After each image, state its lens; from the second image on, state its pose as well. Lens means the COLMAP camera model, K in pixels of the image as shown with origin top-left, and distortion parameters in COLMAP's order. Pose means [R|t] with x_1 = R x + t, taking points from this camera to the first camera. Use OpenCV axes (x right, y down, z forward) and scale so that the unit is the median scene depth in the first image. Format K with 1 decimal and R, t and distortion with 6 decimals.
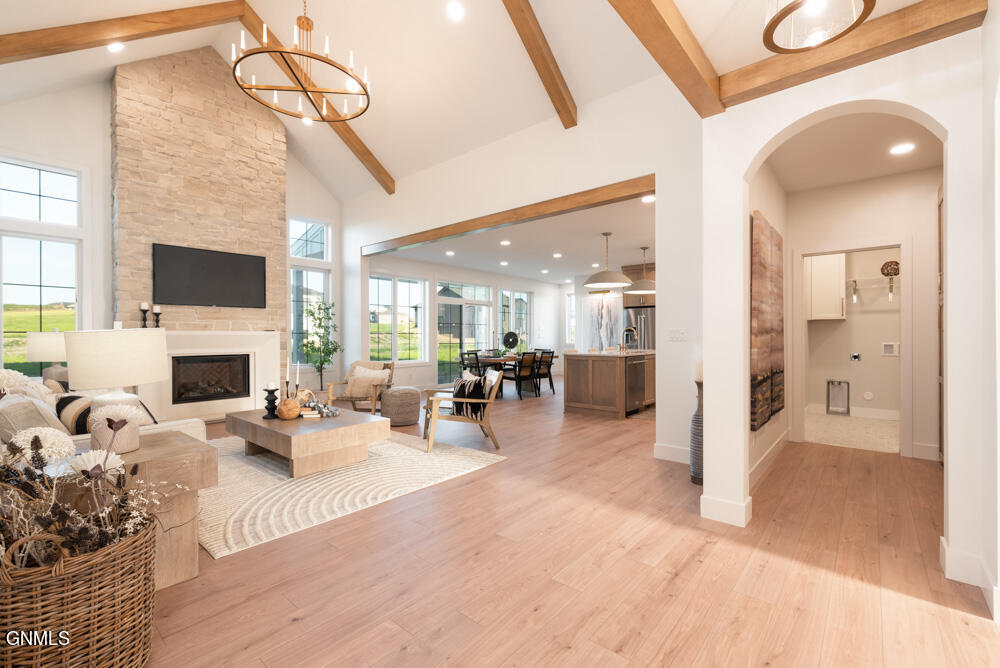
lens RADIAL K [[426.7, 0, 503.7], [0, 426.7, 335.4], [0, 0, 1]] dist [-0.000556, -0.000887]
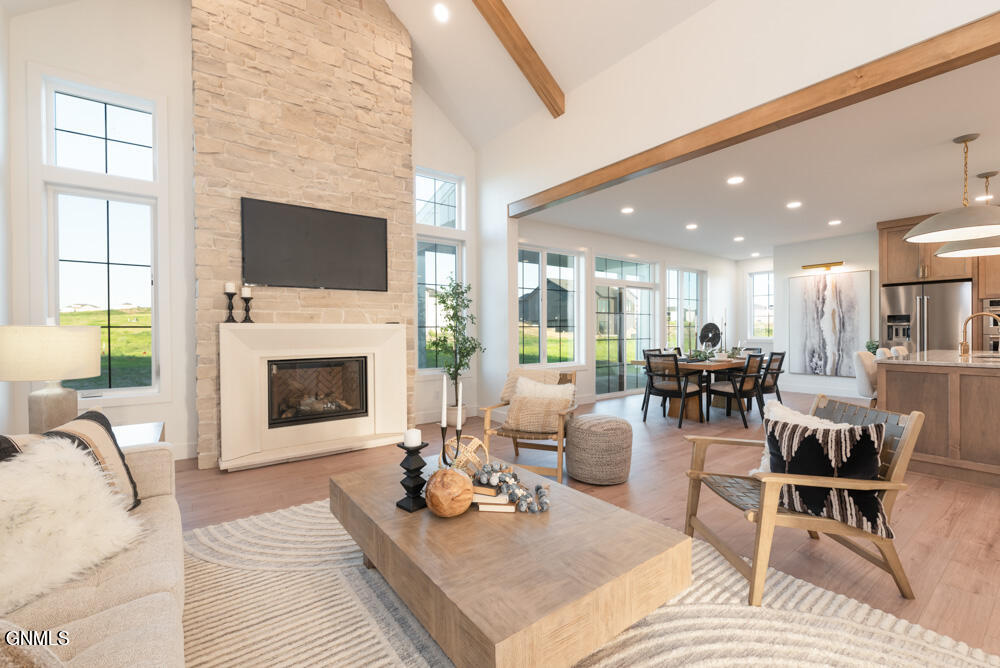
lens RADIAL K [[426.7, 0, 498.7], [0, 426.7, 332.6], [0, 0, 1]] dist [-0.000556, -0.000887]
pose [[0.972546, -0.002592, -0.232697, -0.235847], [0.004252, 0.999969, 0.006632, 0.000717], [0.232673, -0.007439, 0.972527, 0.389068]]
